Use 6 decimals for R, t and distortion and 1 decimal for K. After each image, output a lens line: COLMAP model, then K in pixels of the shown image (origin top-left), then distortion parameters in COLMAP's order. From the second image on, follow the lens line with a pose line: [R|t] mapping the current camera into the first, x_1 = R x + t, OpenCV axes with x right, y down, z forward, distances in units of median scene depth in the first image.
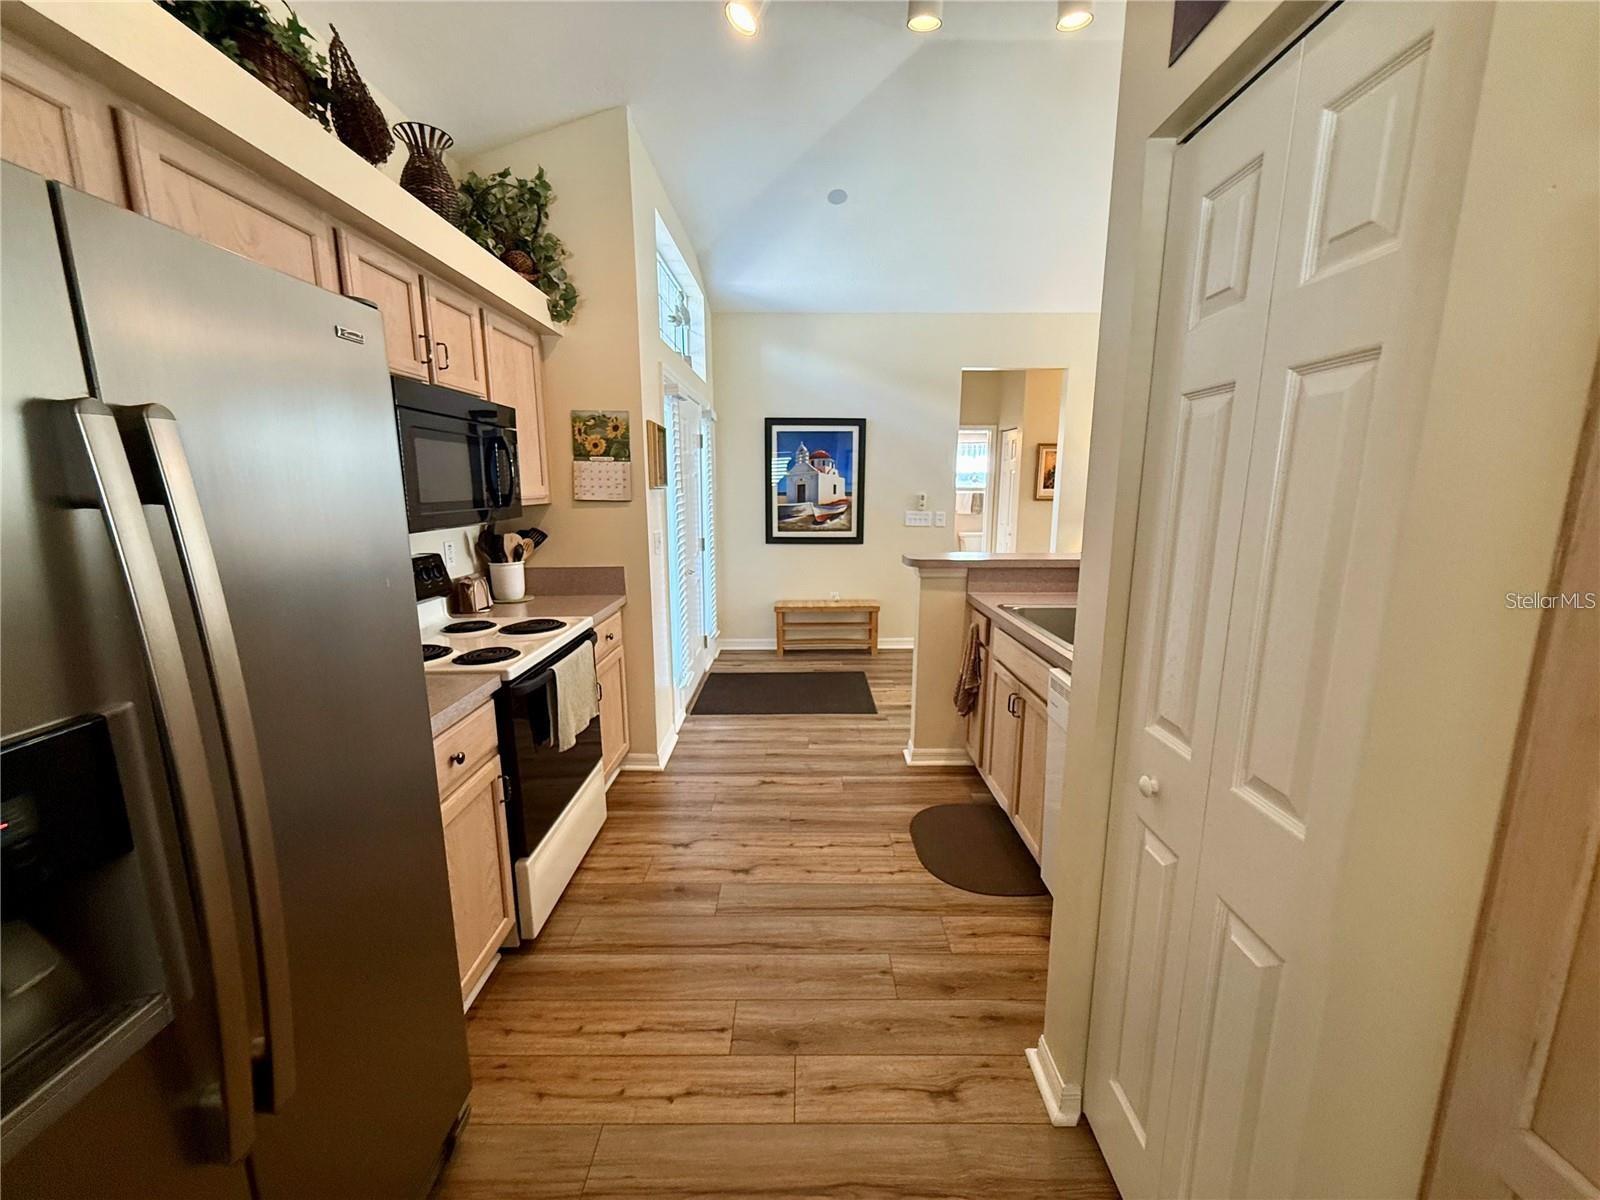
lens RADIAL K [[639.5, 0, 804.2], [0, 639.5, 603.3], [0, 0, 1]] dist [0.000245, -0.000006]
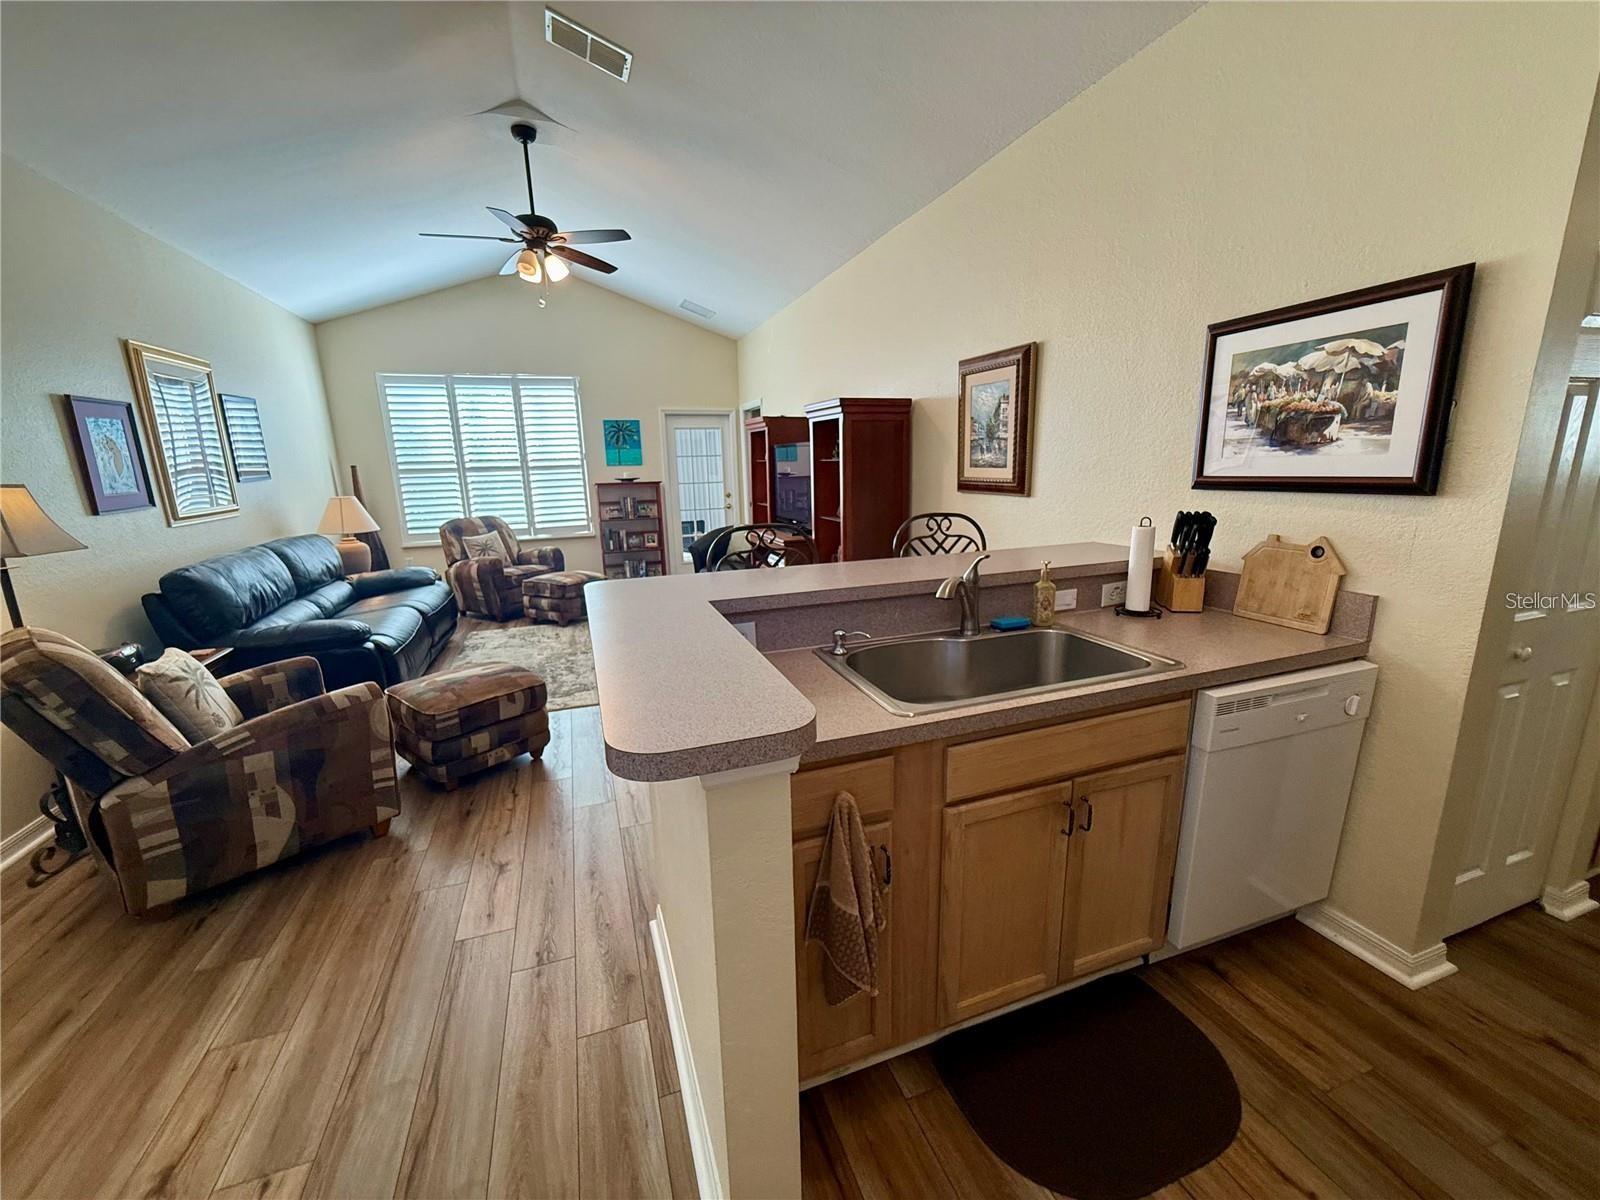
lens RADIAL K [[639.5, 0, 803.3], [0, 639.5, 603.0], [0, 0, 1]] dist [0.000245, -0.000006]
pose [[-0.334890, -0.198628, 0.921084, -0.091348], [0.195541, 0.941598, 0.274146, -0.217315], [-0.921744, 0.271918, -0.276492, 1.168043]]
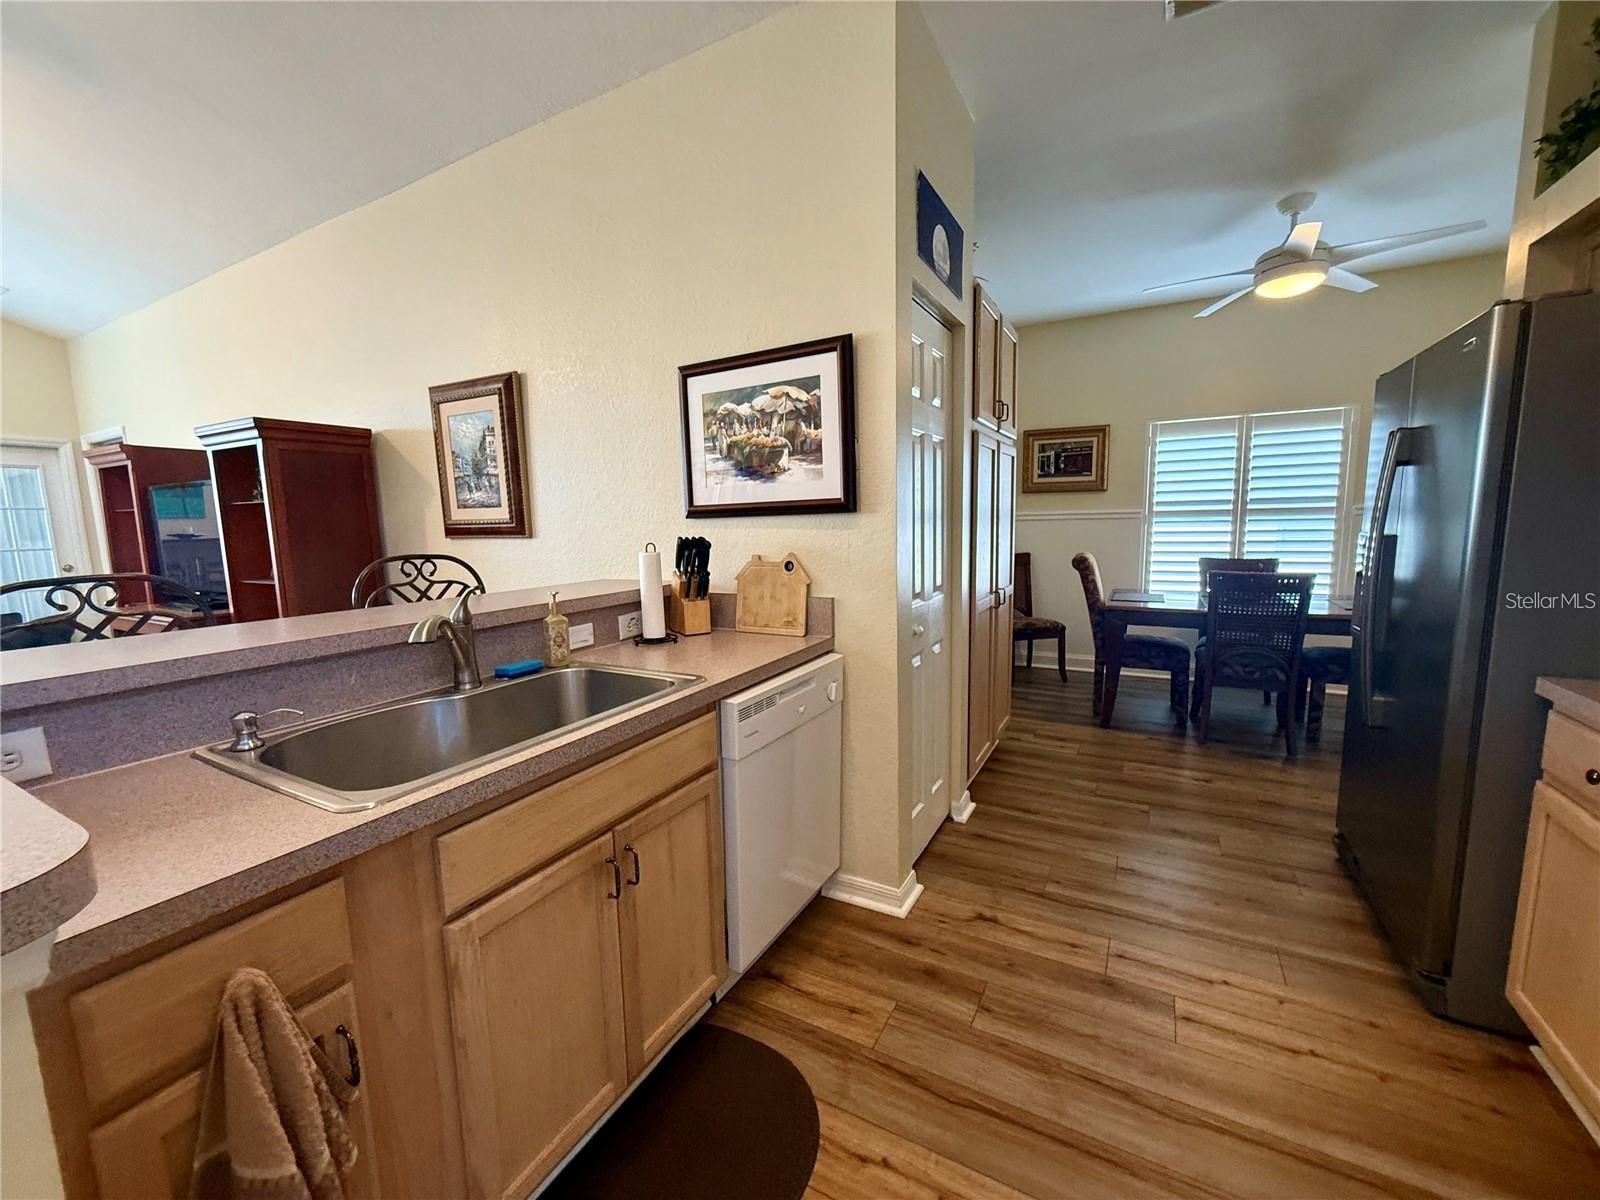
lens RADIAL K [[639.5, 0, 803.9], [0, 639.5, 603.5], [0, 0, 1]] dist [0.000245, -0.000006]
pose [[-0.874552, -0.045028, 0.482836, -0.036046], [0.109635, 0.951540, 0.287317, -0.157526], [-0.472375, 0.304209, -0.827235, 1.116516]]
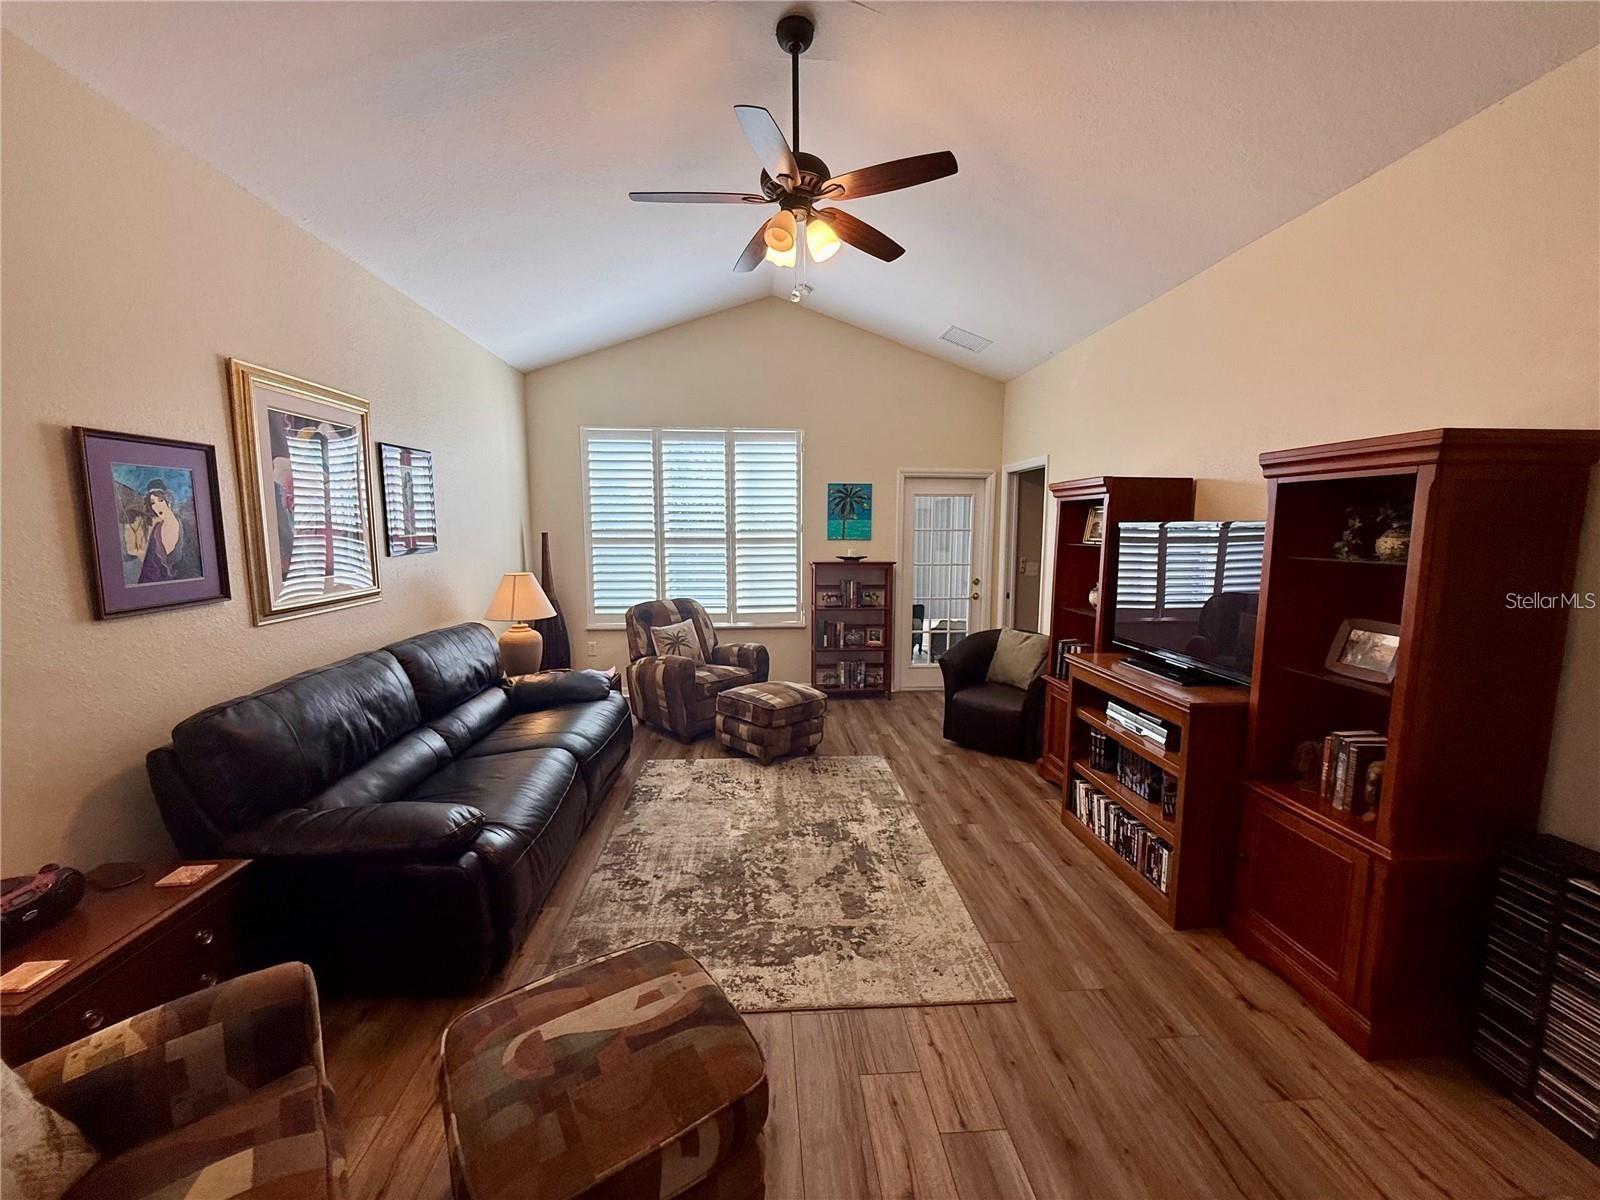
lens RADIAL K [[639.5, 0, 803.8], [0, 639.5, 602.8], [0, 0, 1]] dist [0.000245, -0.000006]
pose [[-0.070228, -0.116512, 0.990703, 0.621772], [0.180887, 0.975203, 0.127511, -0.263447], [-0.980993, 0.188161, -0.047411, 1.241443]]
